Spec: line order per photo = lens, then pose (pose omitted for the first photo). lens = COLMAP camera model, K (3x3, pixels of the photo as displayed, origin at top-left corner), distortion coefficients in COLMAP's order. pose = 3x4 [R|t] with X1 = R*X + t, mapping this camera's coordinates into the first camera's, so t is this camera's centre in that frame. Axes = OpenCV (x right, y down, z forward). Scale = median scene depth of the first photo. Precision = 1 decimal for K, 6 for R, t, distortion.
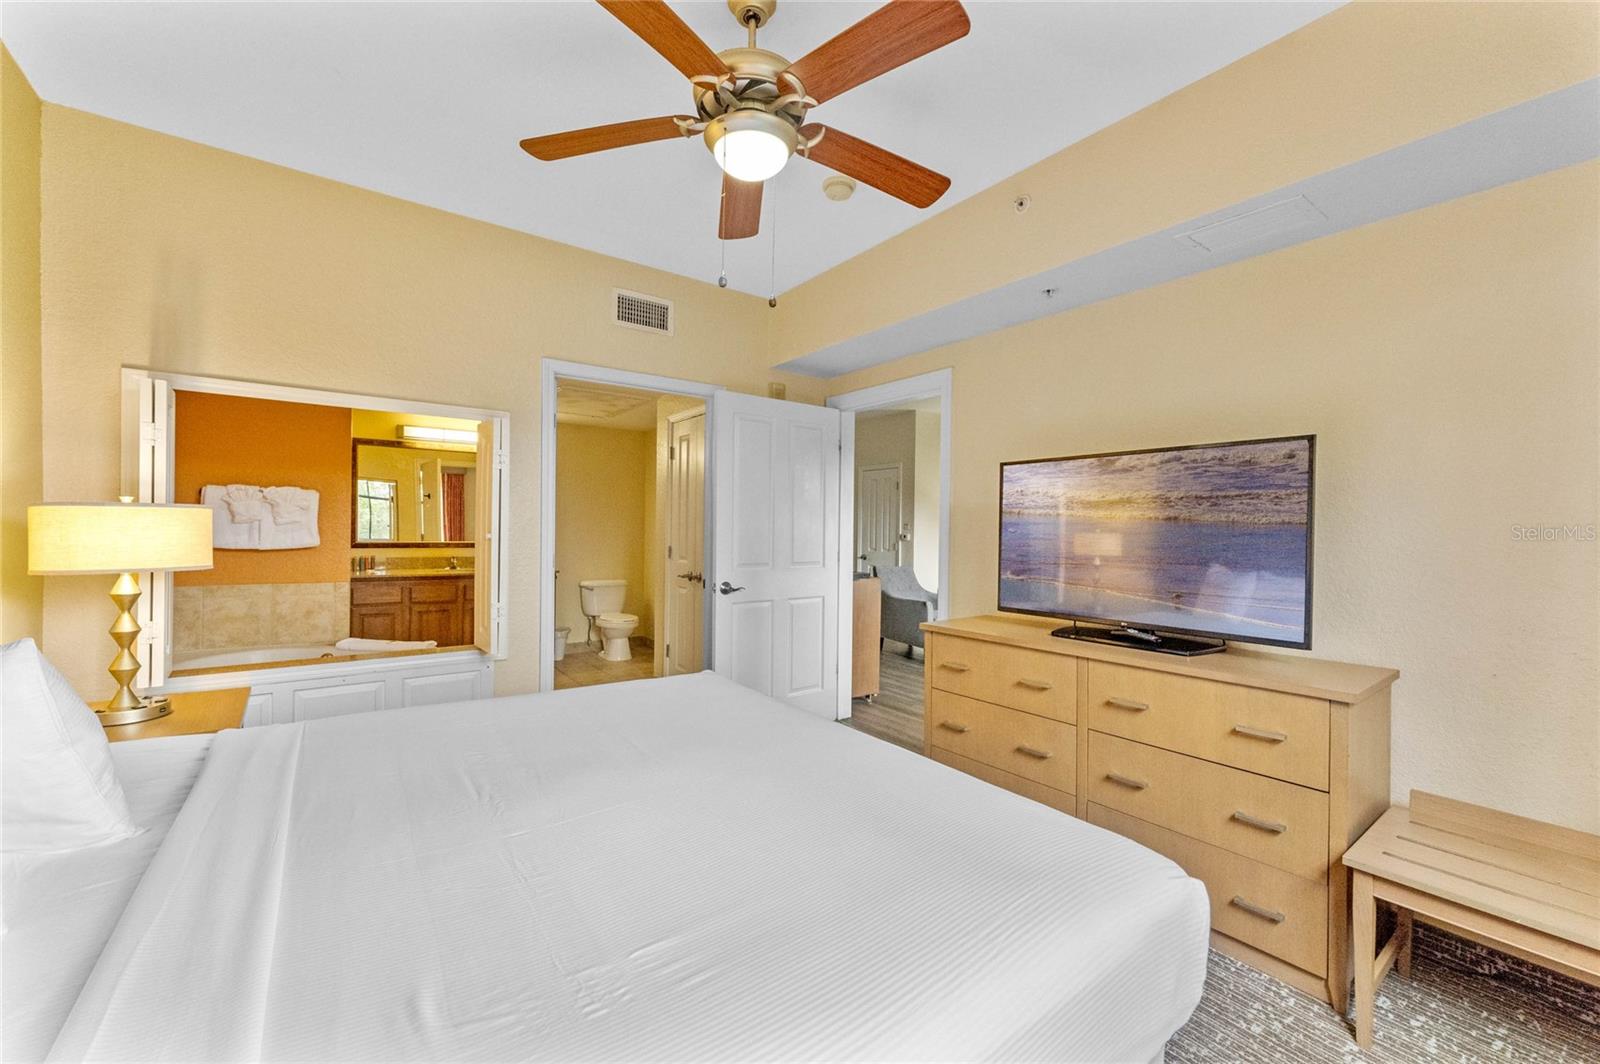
lens RADIAL K [[650.5, 0, 802.9], [0, 650.5, 532.1], [0, 0, 1]] dist [0.000201, 0.000008]
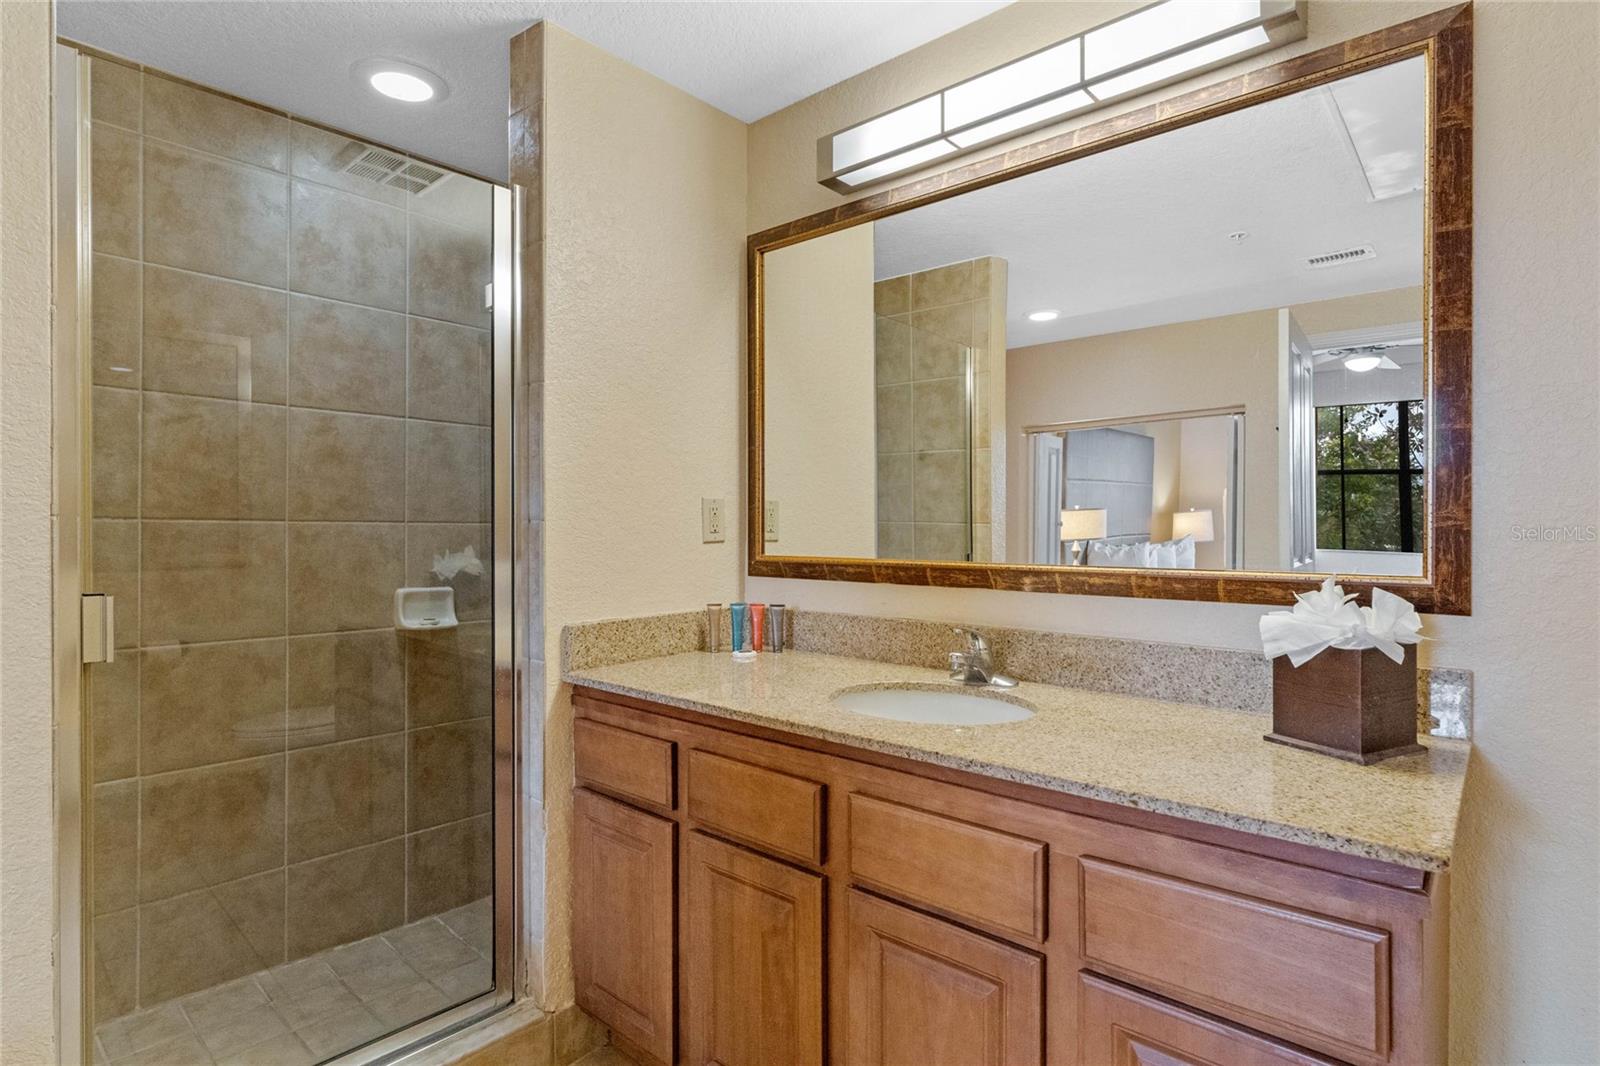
lens RADIAL K [[824.5, 0, 801.0], [0, 824.5, 537.1], [0, 0, 1]] dist [0.000340, 0.000001]
pose [[0.216951, -0.007498, -0.976154, -0.284789], [-0.001451, 0.999967, -0.008003, 0.007781], [0.976181, 0.003152, 0.216933, 0.921283]]
